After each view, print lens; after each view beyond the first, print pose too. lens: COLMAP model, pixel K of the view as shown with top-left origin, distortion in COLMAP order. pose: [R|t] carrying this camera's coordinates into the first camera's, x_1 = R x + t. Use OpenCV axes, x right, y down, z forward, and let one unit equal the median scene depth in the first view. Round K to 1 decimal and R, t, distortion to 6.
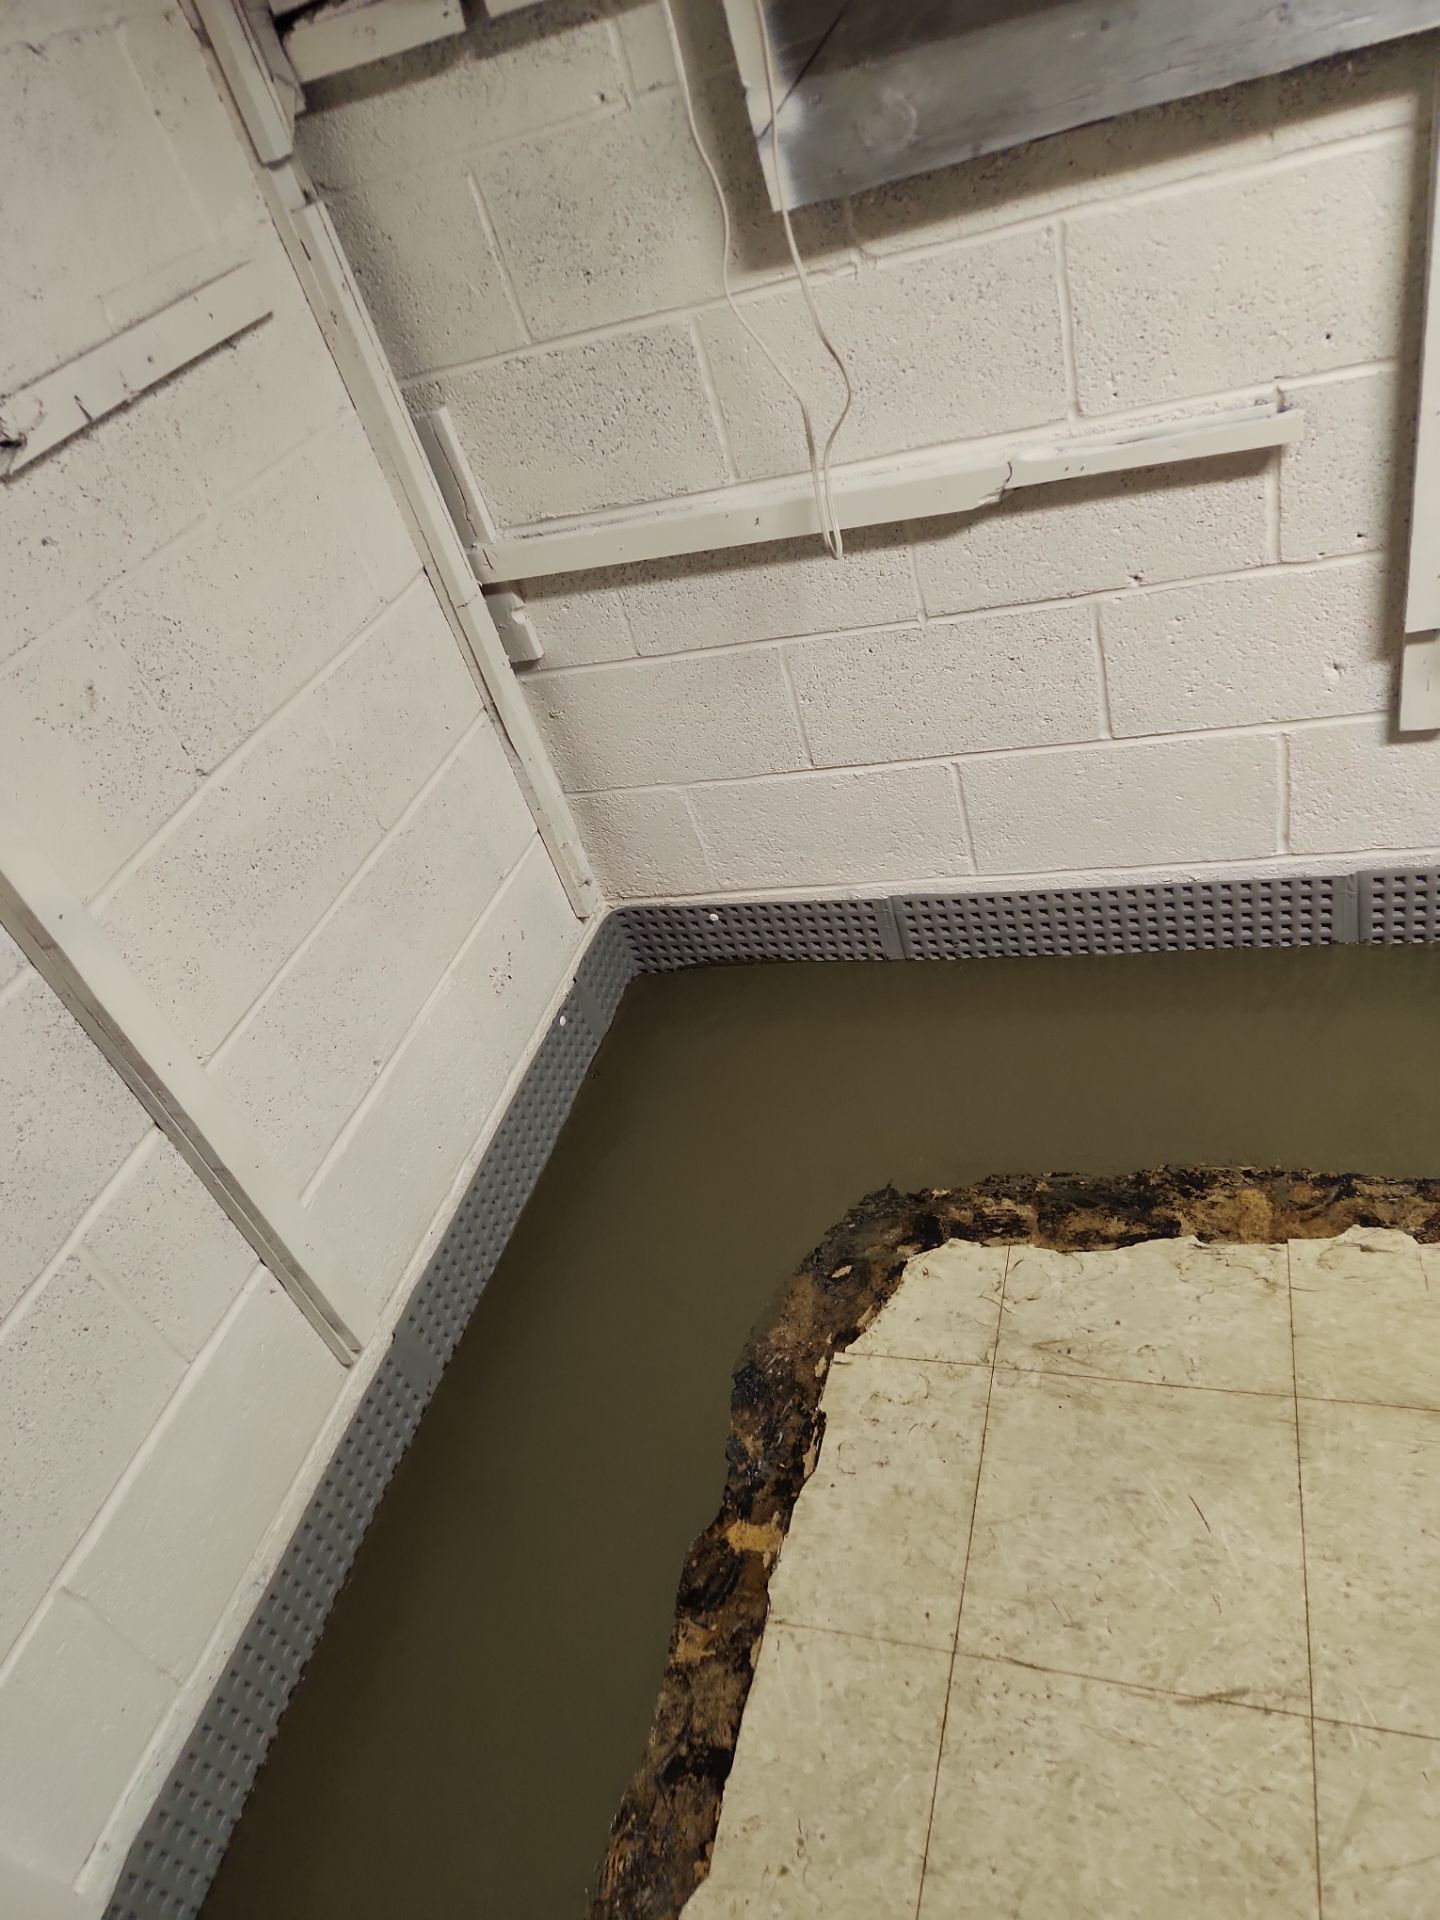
lens RADIAL K [[1282.5, 0, 736.4], [0, 1282.5, 952.9], [0, 0, 1]] dist [0.065000, -0.054718]
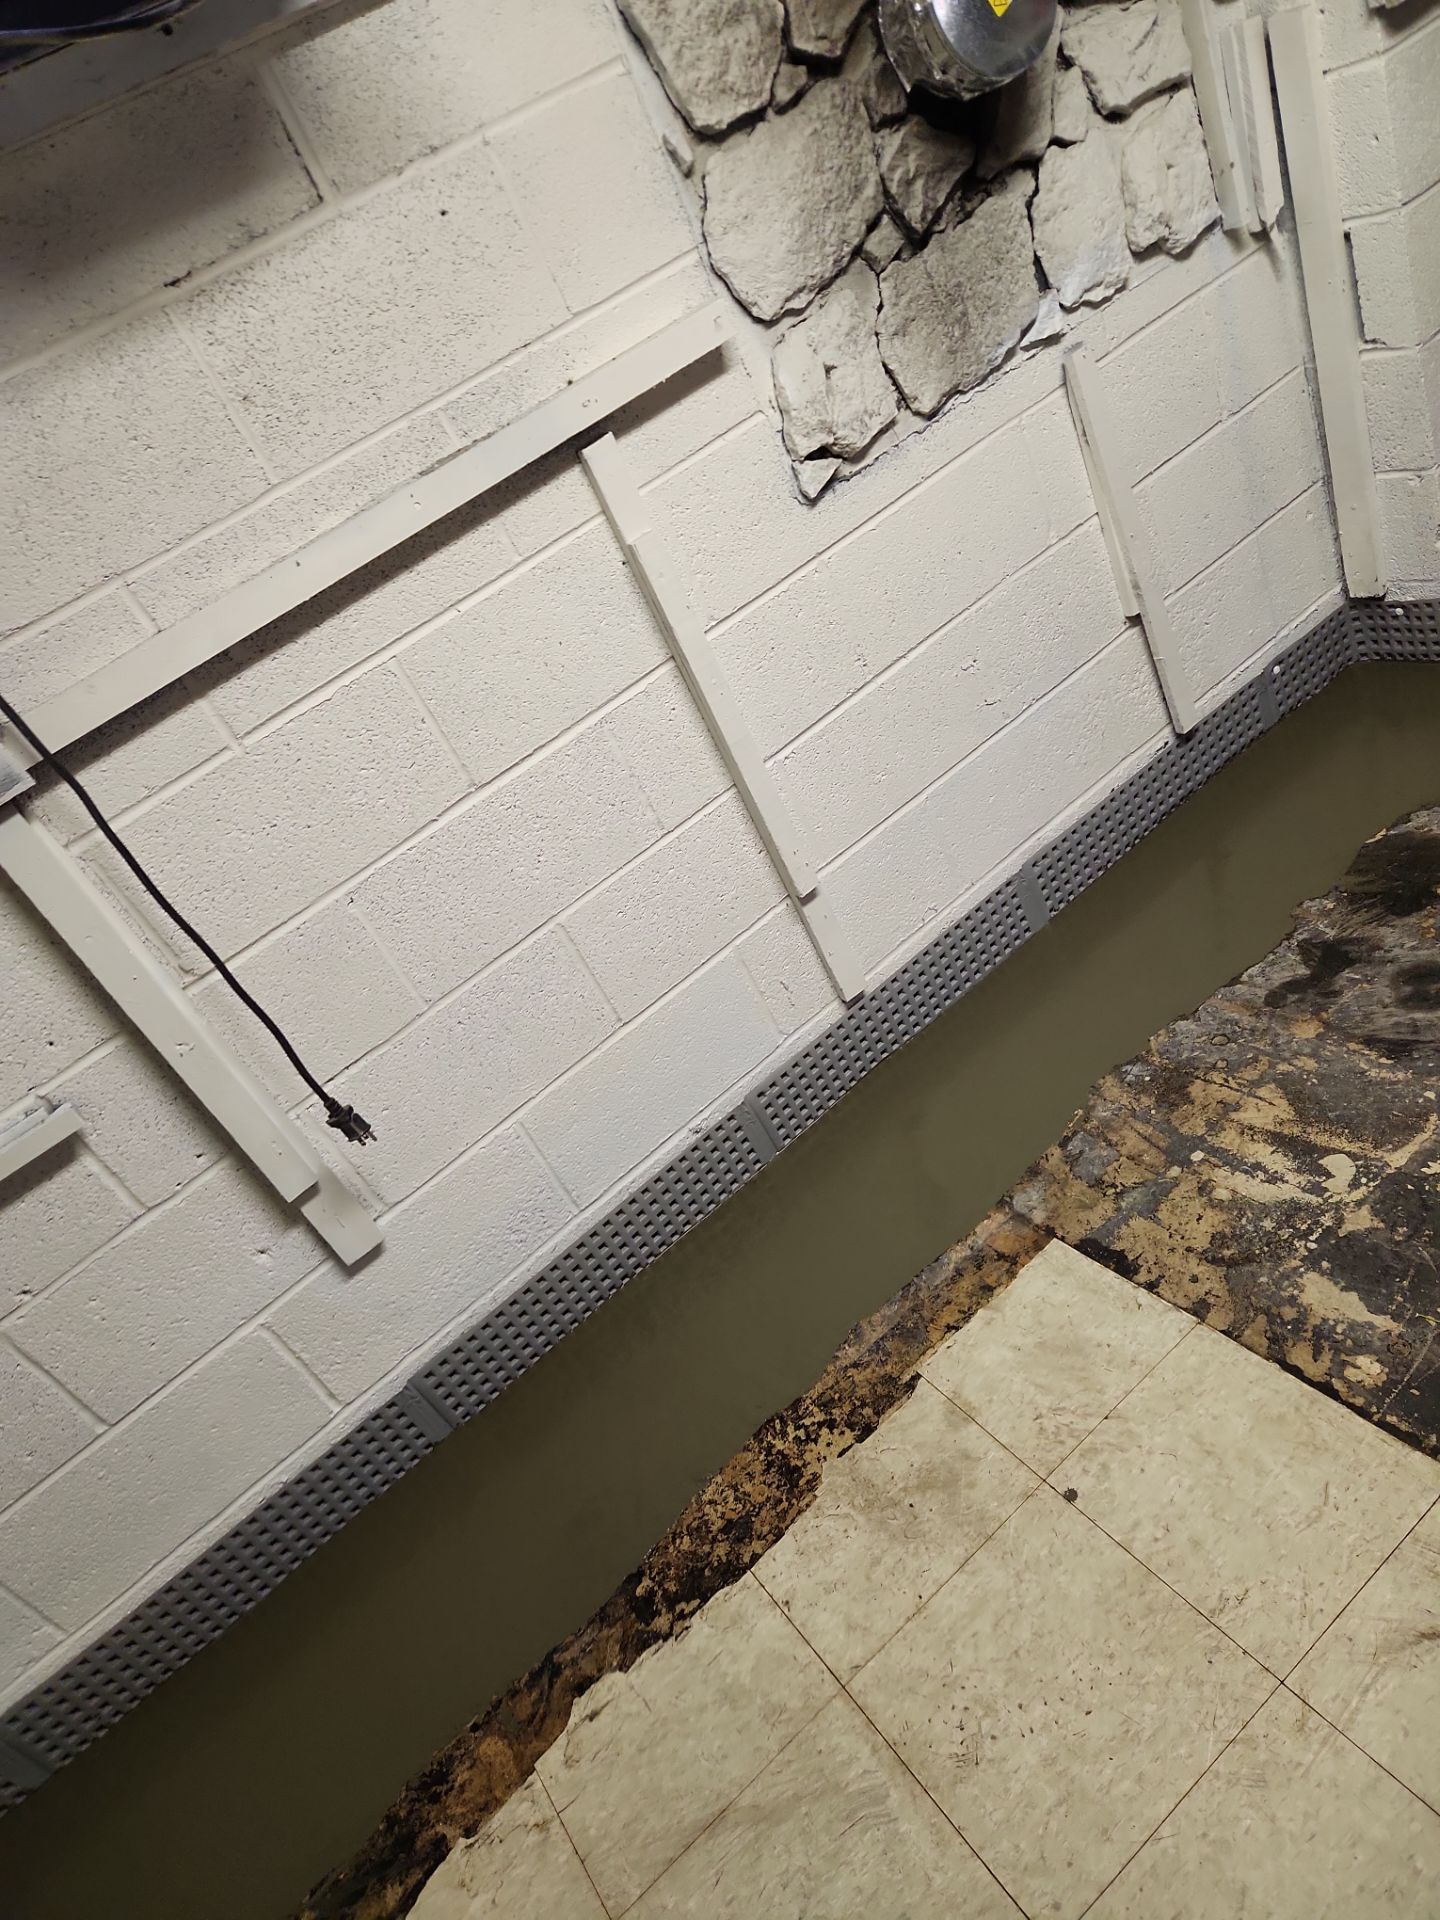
lens RADIAL K [[1282.5, 0, 712.9], [0, 1282.5, 969.7], [0, 0, 1]] dist [0.065000, -0.054718]
pose [[0.674572, -0.411965, 0.612567, 0.156759], [0.614104, 0.773662, -0.155960, -0.005142], [-0.409669, 0.481386, 0.774880, -0.093653]]
